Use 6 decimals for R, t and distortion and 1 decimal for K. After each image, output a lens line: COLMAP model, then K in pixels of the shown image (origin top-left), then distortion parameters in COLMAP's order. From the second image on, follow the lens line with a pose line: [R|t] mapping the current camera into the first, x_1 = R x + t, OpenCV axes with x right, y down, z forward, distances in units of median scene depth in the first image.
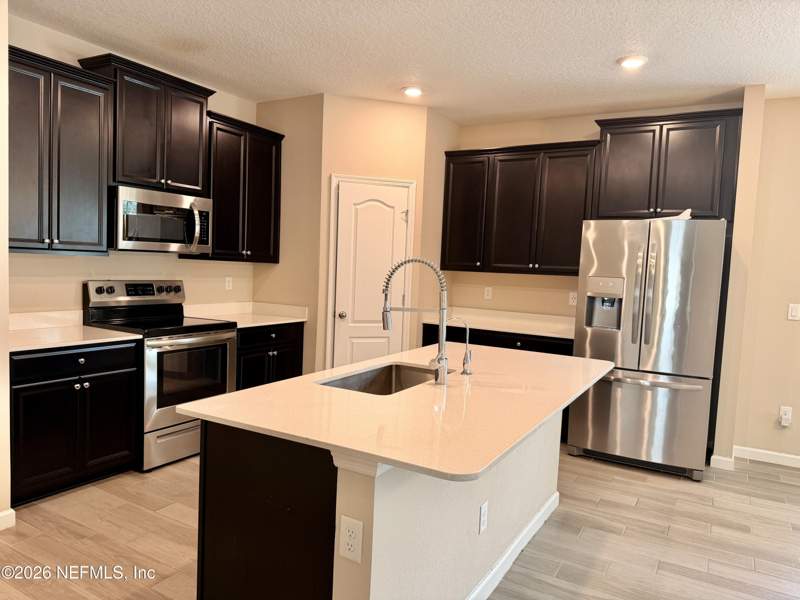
lens RADIAL K [[537.3, 0, 393.9], [0, 537.3, 302.6], [0, 0, 1]] dist [0.002815, -0.069089]
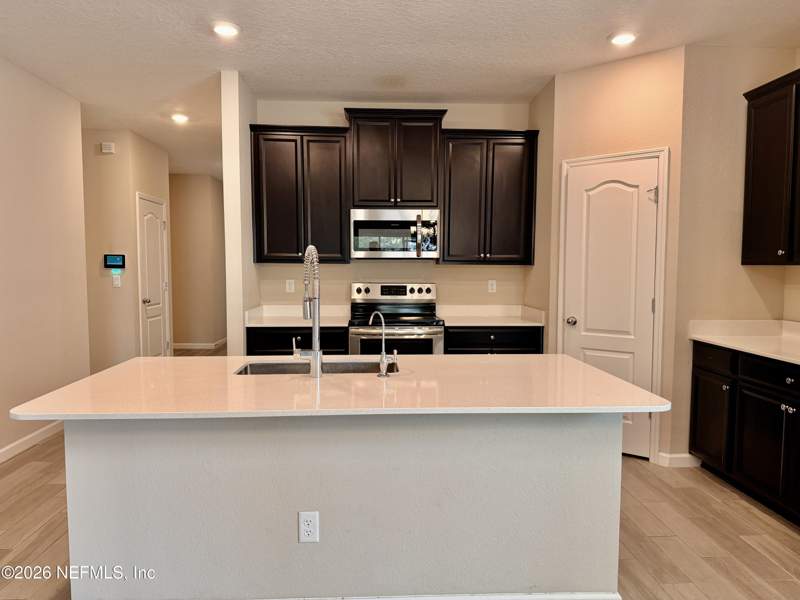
lens RADIAL K [[537.3, 0, 393.9], [0, 537.3, 302.6], [0, 0, 1]] dist [0.002815, -0.069089]
pose [[0.526835, 0.014121, -0.849850, 0.480565], [-0.037612, 0.999270, -0.006713, 0.009989], [0.849135, 0.035501, 0.526982, 0.299760]]
